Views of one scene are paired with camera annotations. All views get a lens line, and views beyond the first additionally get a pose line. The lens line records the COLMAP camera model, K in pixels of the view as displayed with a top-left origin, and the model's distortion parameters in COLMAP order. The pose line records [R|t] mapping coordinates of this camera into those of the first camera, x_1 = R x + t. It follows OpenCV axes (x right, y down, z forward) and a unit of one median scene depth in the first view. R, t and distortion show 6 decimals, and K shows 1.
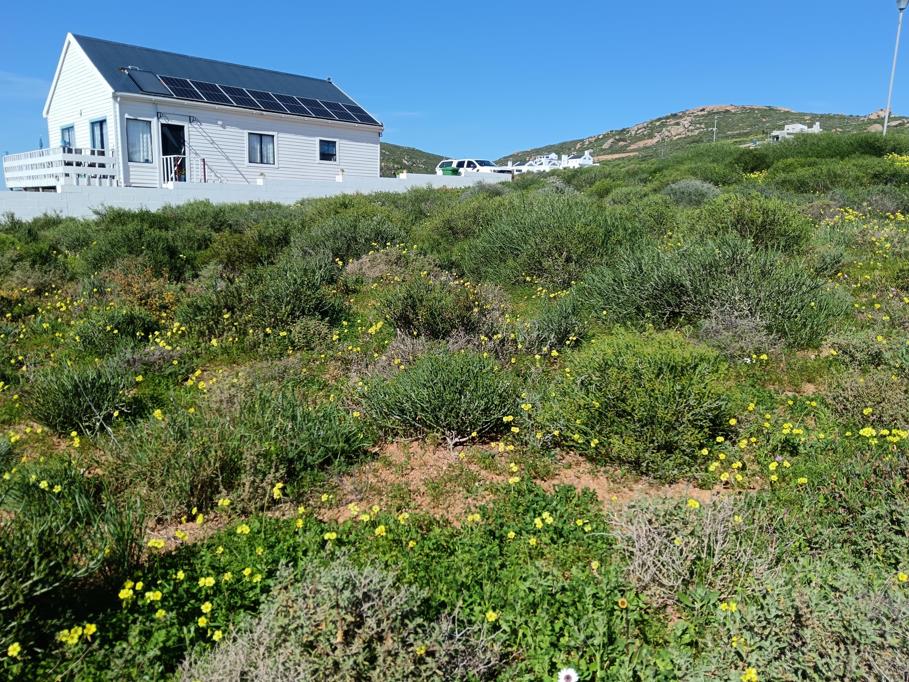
lens RADIAL K [[713.0, 0, 454.5], [0, 713.0, 341.0], [0, 0, 1]] dist [0.004246, 0.000748]
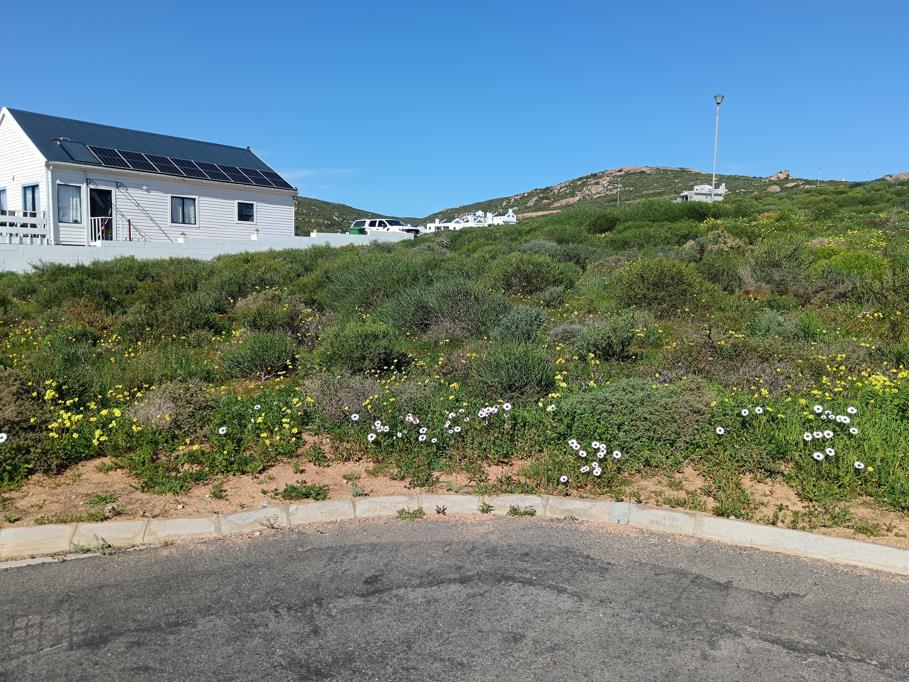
lens RADIAL K [[713.0, 0, 454.5], [0, 713.0, 341.0], [0, 0, 1]] dist [0.004246, 0.000748]
pose [[0.995397, -0.013481, 0.094881, 0.042683], [0.020630, 0.996987, -0.074781, 0.025299], [-0.093587, 0.076394, 0.992676, -0.130465]]
